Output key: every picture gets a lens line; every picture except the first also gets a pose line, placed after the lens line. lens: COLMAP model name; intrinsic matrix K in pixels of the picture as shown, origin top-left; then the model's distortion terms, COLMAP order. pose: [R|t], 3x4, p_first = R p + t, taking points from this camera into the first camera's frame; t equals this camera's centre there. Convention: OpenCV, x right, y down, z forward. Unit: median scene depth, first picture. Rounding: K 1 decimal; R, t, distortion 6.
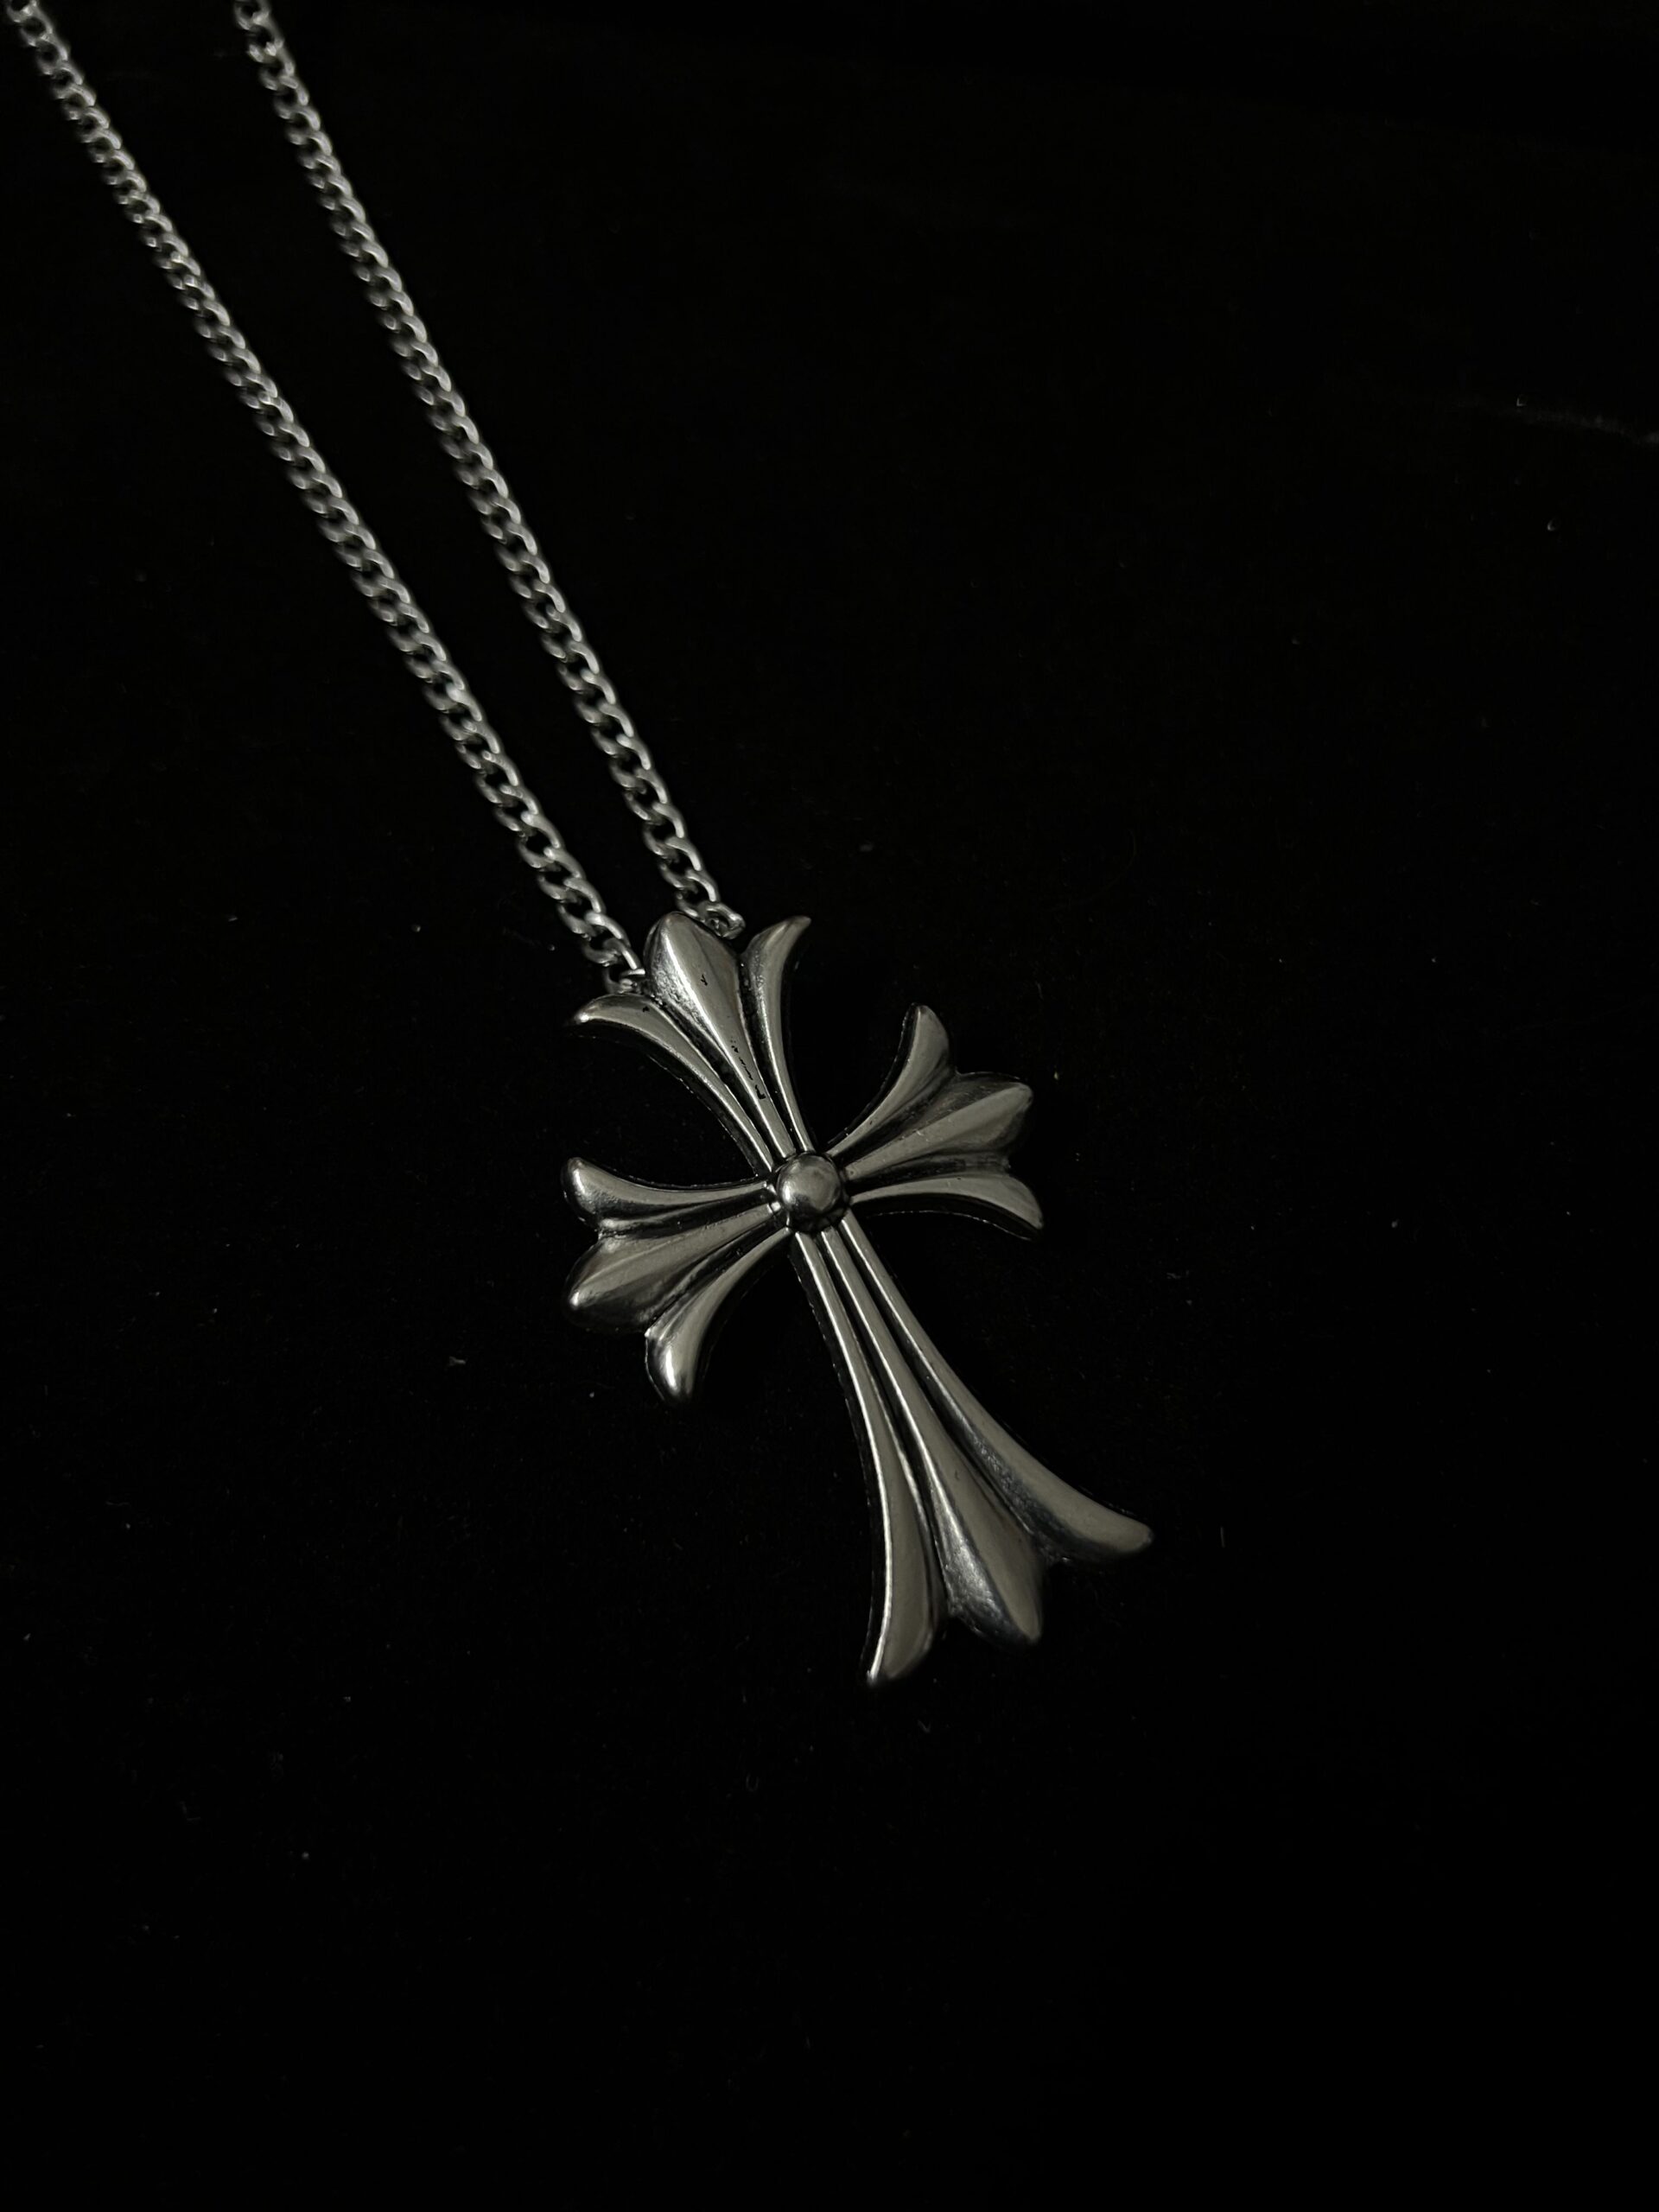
lens RADIAL K [[1654.9, 0, 829.5], [0, 1654.9, 1106.0], [0, 0, 1]] dist [0.097624, -0.204436]
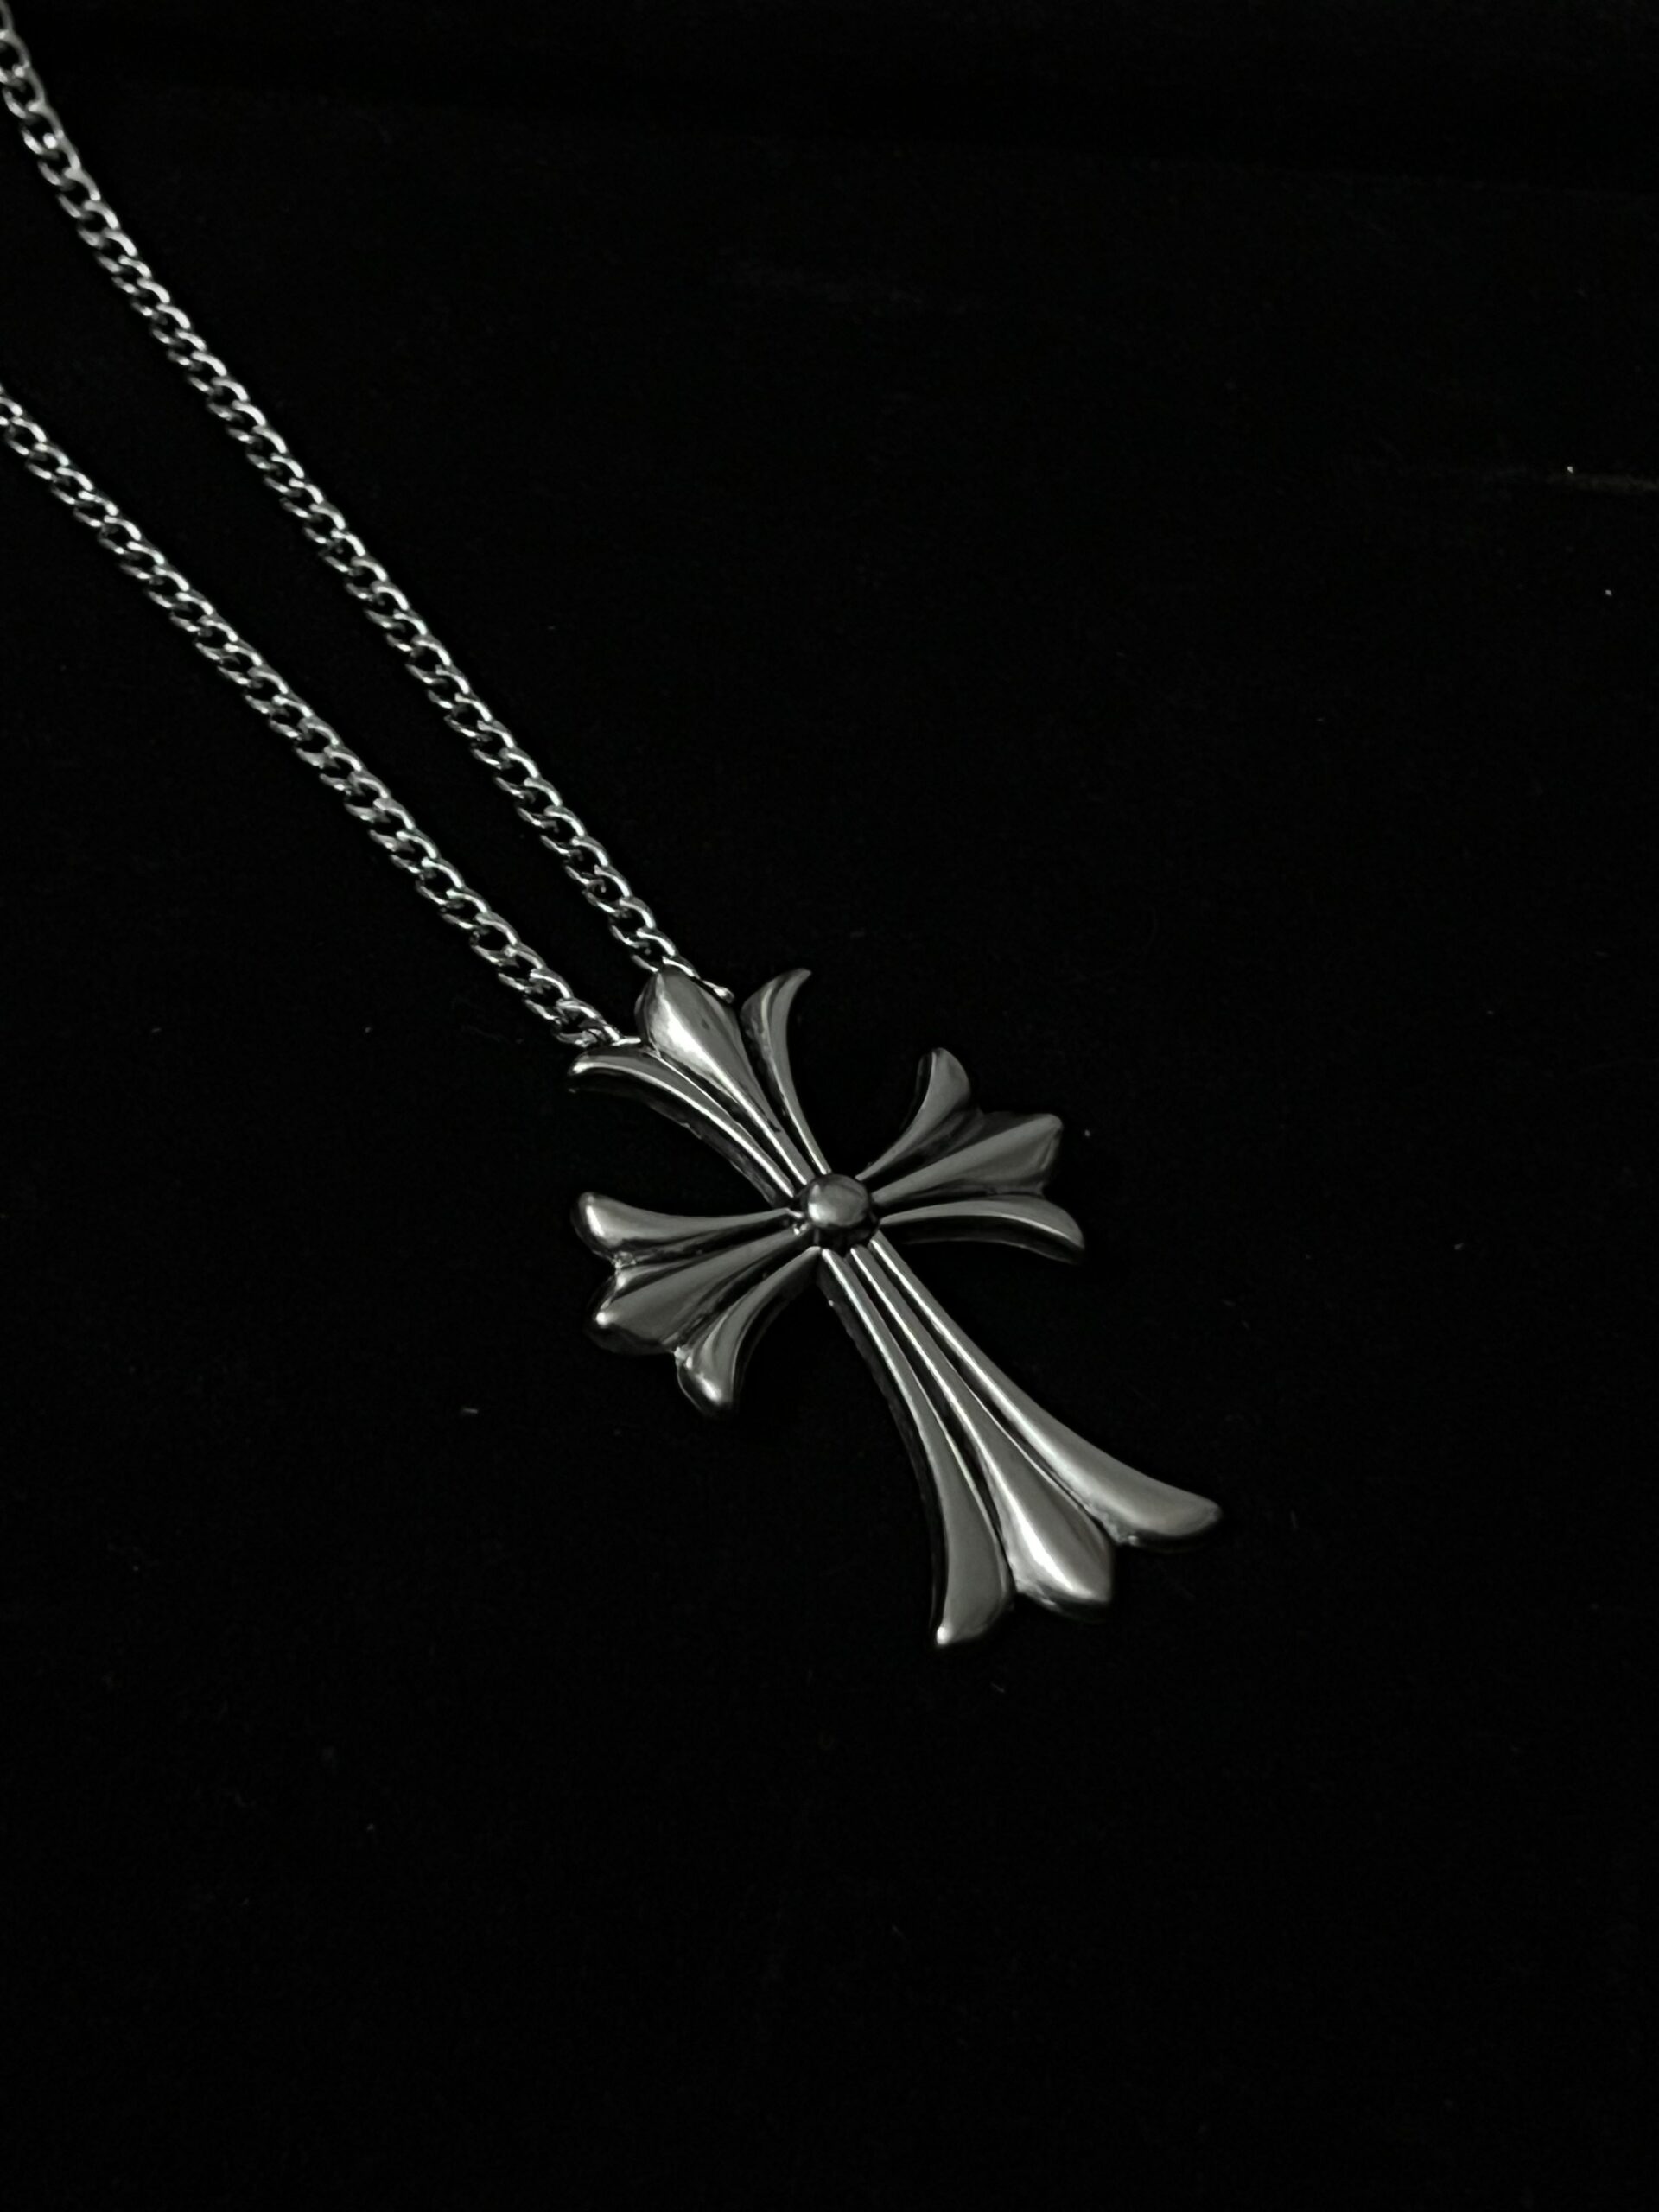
lens RADIAL K [[4922.4, 0, 829.5], [0, 4922.4, 1106.0], [0, 0, 1]] dist [0.087074, -0.081232]
pose [[0.996692, -0.048703, 0.065056, -0.192329], [0.067561, 0.941471, -0.330254, 0.908568], [-0.045164, 0.333557, 0.941648, -1.642091]]
